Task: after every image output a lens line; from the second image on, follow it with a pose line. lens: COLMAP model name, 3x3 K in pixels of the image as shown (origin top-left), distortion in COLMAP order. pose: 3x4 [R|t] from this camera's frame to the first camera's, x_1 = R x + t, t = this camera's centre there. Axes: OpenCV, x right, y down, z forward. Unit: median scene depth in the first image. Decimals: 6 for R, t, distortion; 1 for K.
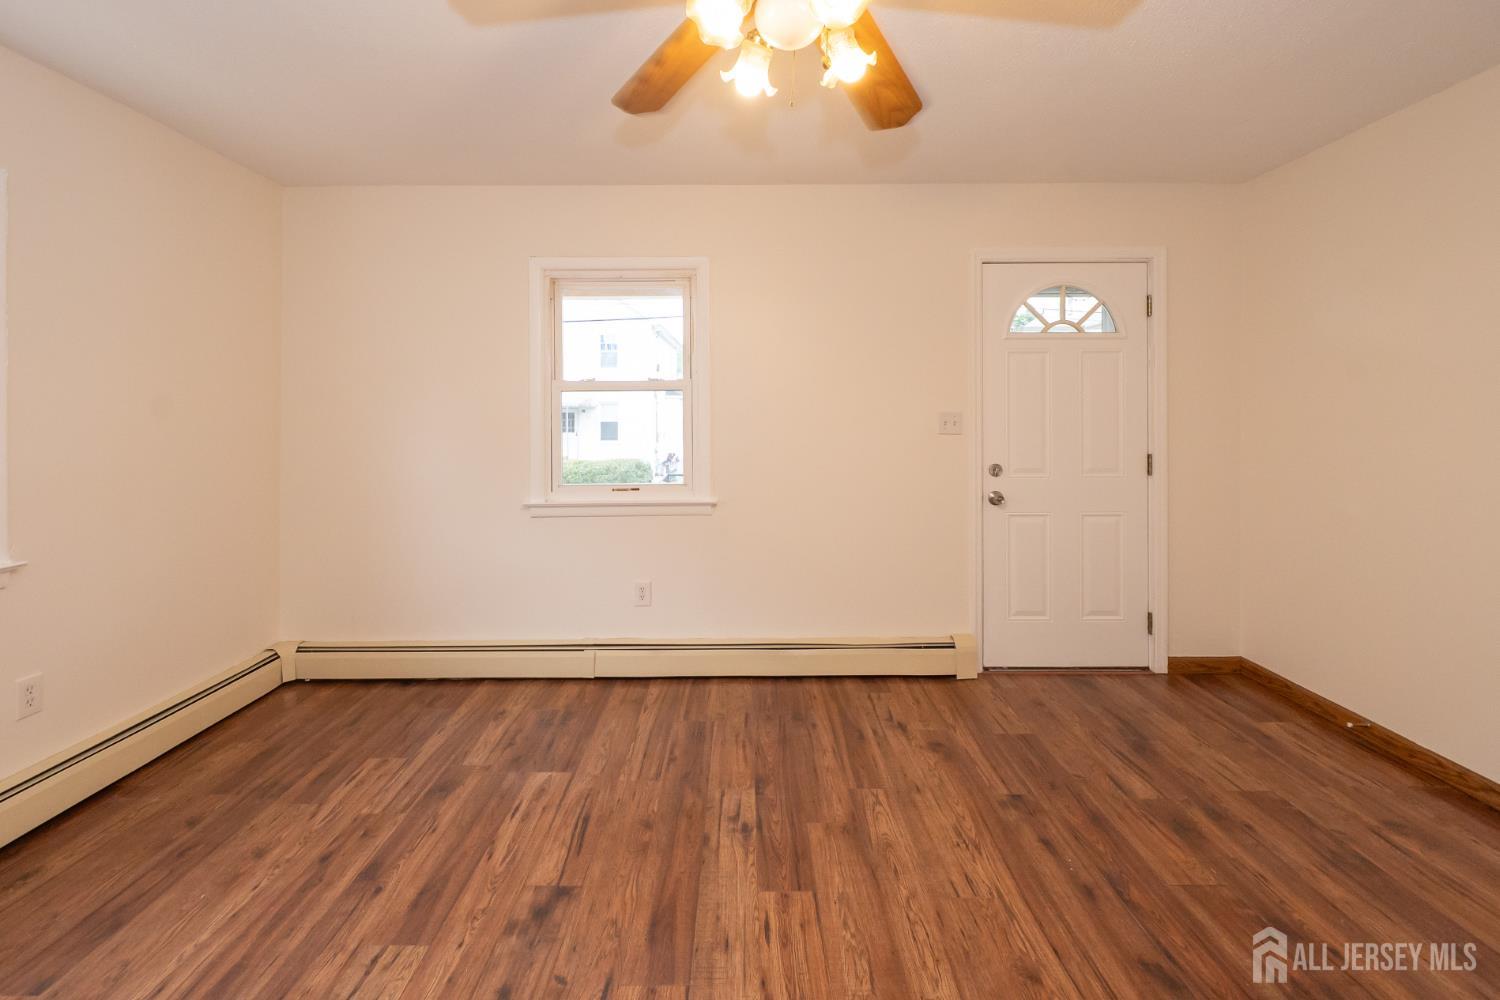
lens RADIAL K [[657.4, 0, 750.2], [0, 657.4, 437.6], [0, 0, 1]] dist [0.010389, -0.008073]
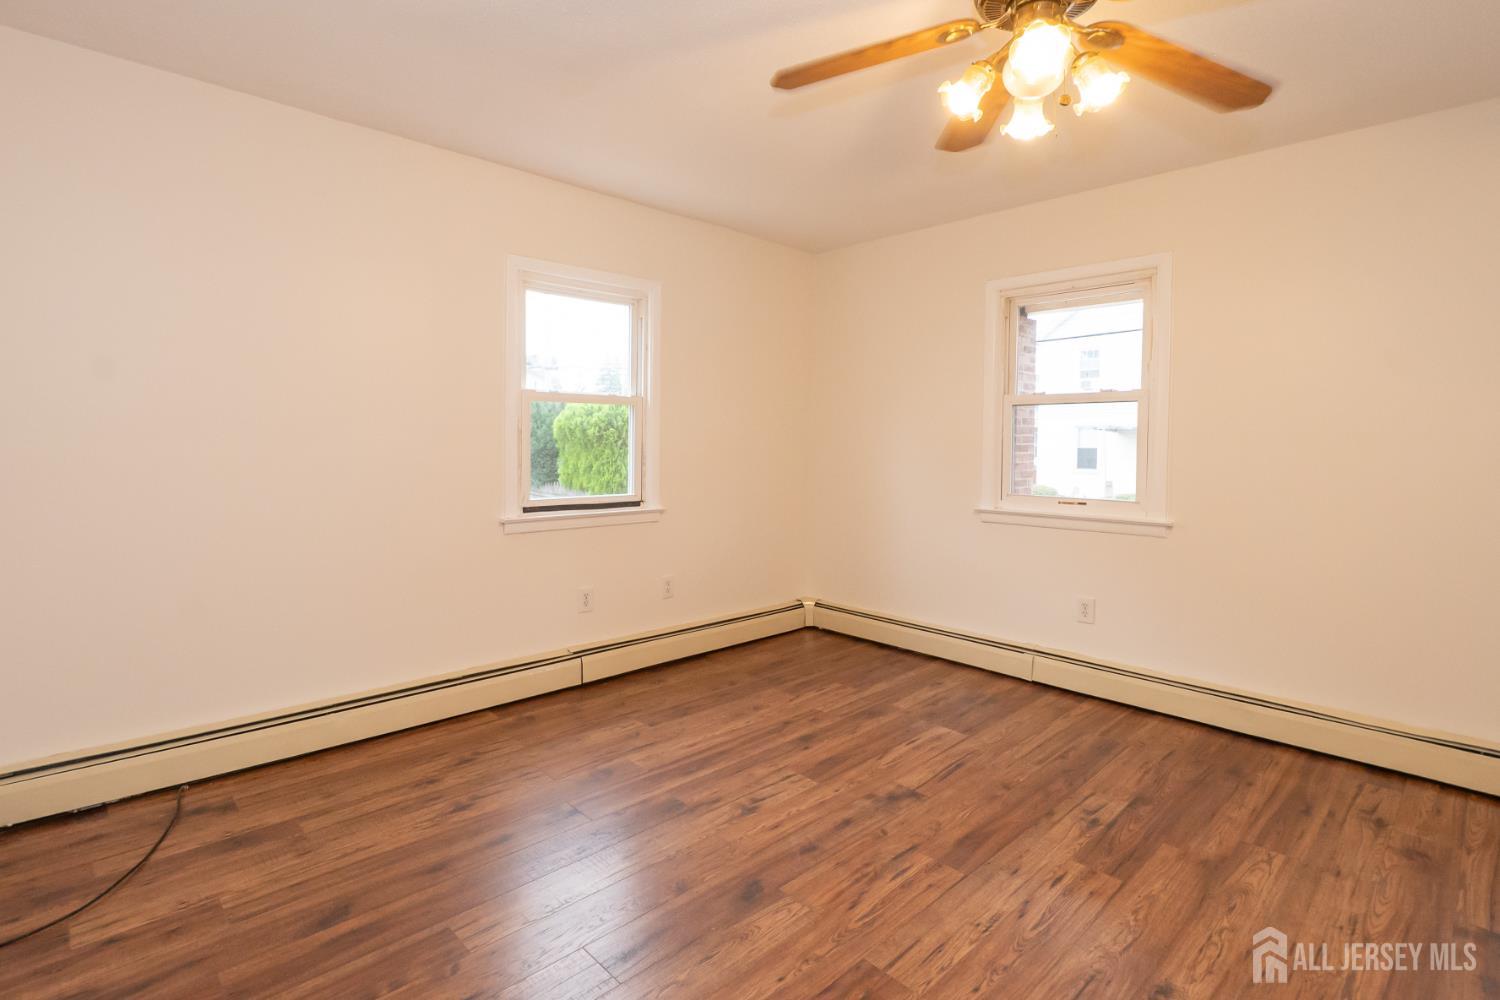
lens RADIAL K [[654.1, 0, 738.7], [0, 654.1, 496.3], [0, 0, 1]] dist [0.001543, -0.002711]
pose [[0.709758, 0.075631, -0.700373, 0.227139], [-0.034823, 0.996771, 0.072348, 0.022851], [0.703584, -0.026960, 0.710101, -0.090243]]
